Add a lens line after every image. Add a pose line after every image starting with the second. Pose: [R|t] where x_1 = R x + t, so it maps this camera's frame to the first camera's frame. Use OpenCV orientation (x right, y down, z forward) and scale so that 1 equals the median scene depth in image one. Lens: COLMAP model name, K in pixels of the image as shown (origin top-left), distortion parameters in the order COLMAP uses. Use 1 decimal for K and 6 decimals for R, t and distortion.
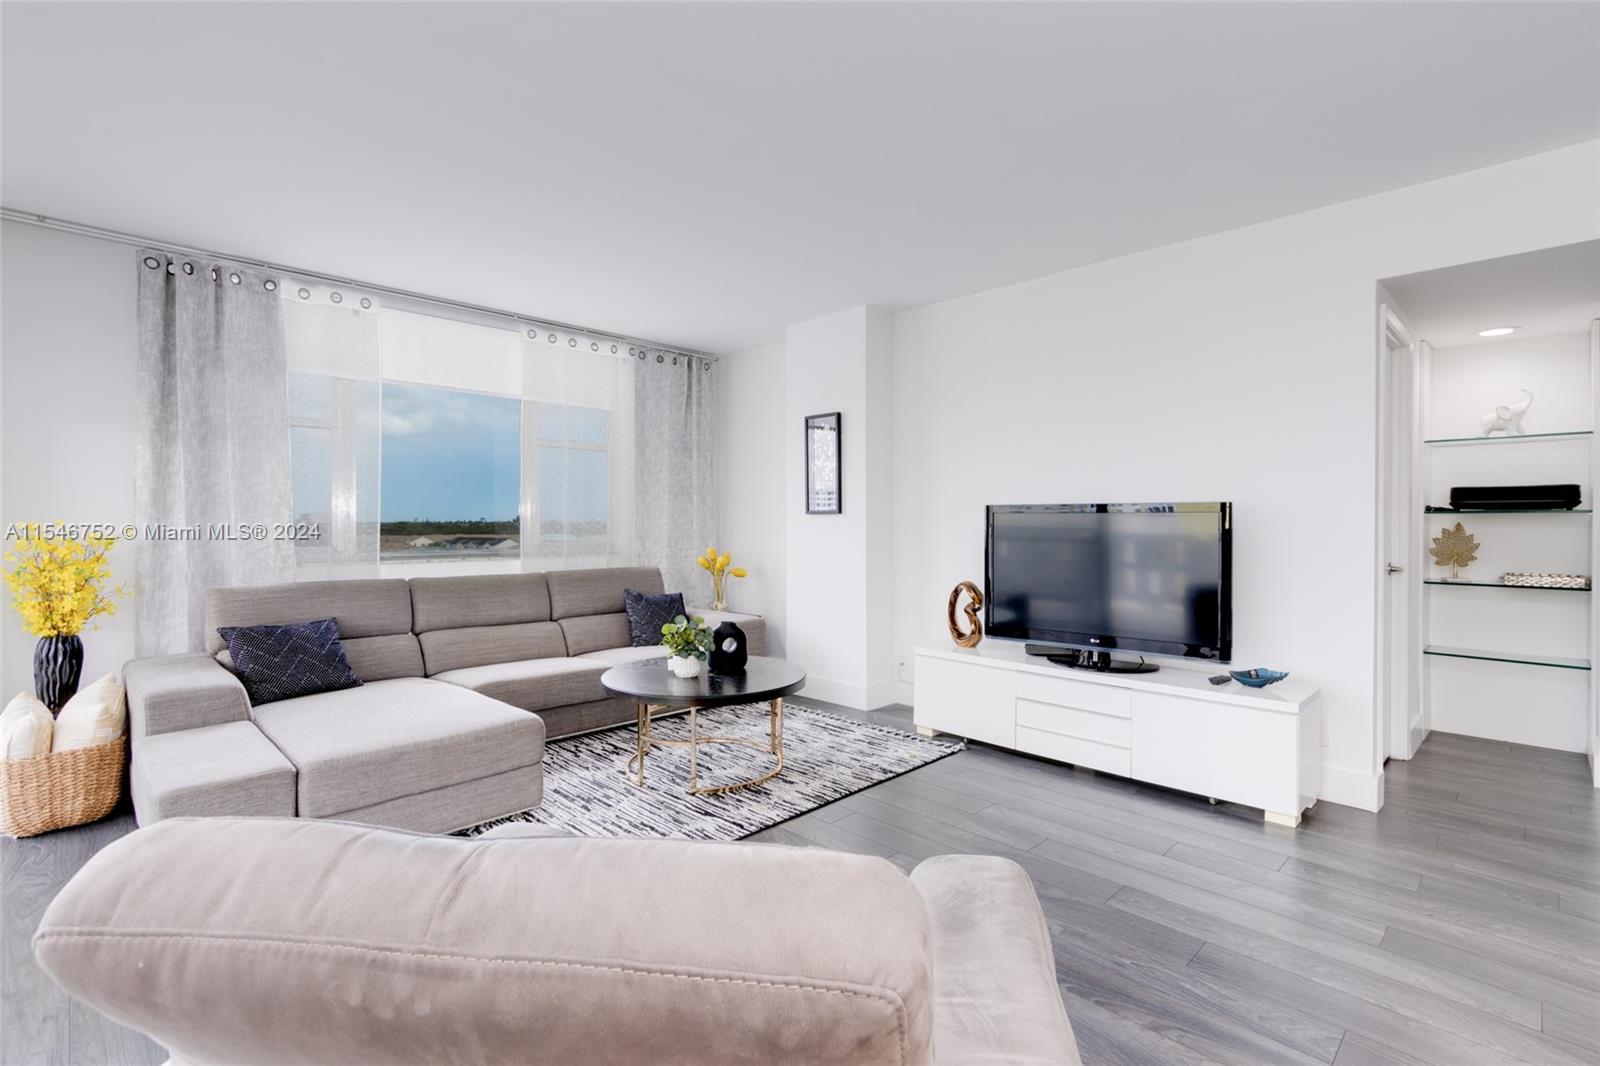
lens RADIAL K [[736.6, 0, 799.3], [0, 736.6, 524.3], [0, 0, 1]] dist [0.002543, -0.000241]
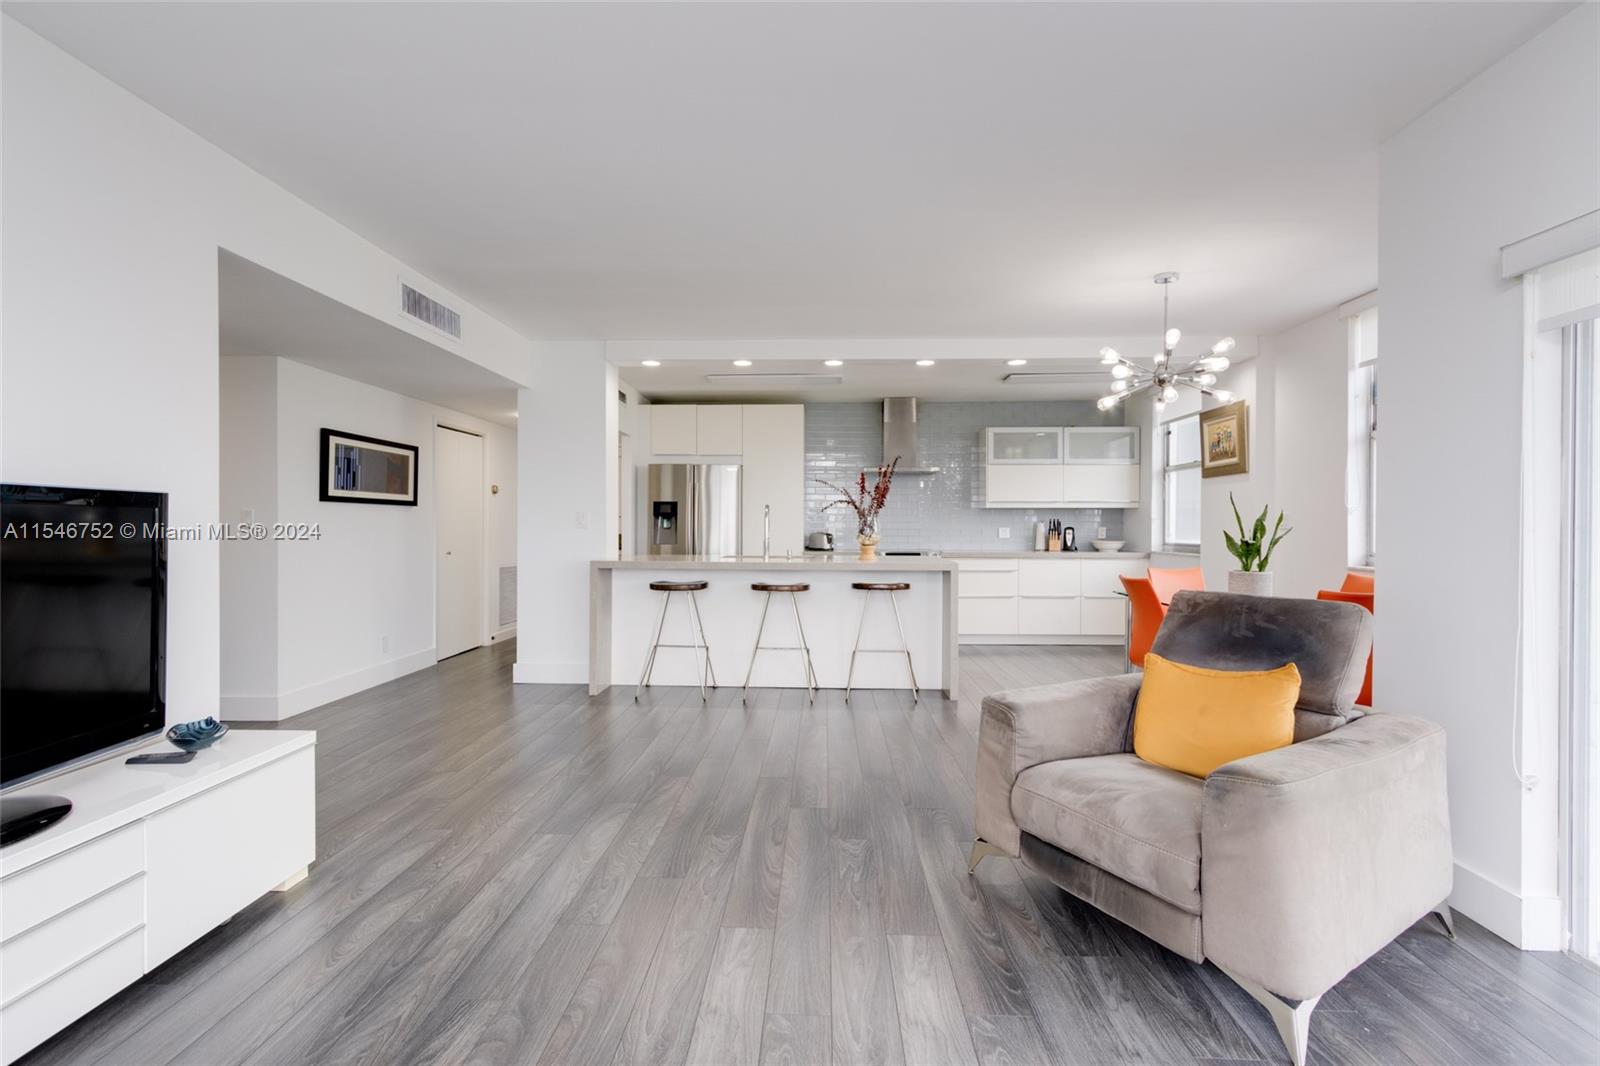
lens RADIAL K [[736.6, 0, 799.3], [0, 736.6, 524.3], [0, 0, 1]] dist [0.002543, -0.000241]
pose [[-0.691744, -0.005143, 0.722124, -0.156618], [-0.005579, 0.999983, 0.001778, -0.003829], [-0.722121, -0.002799, -0.691761, 0.521236]]
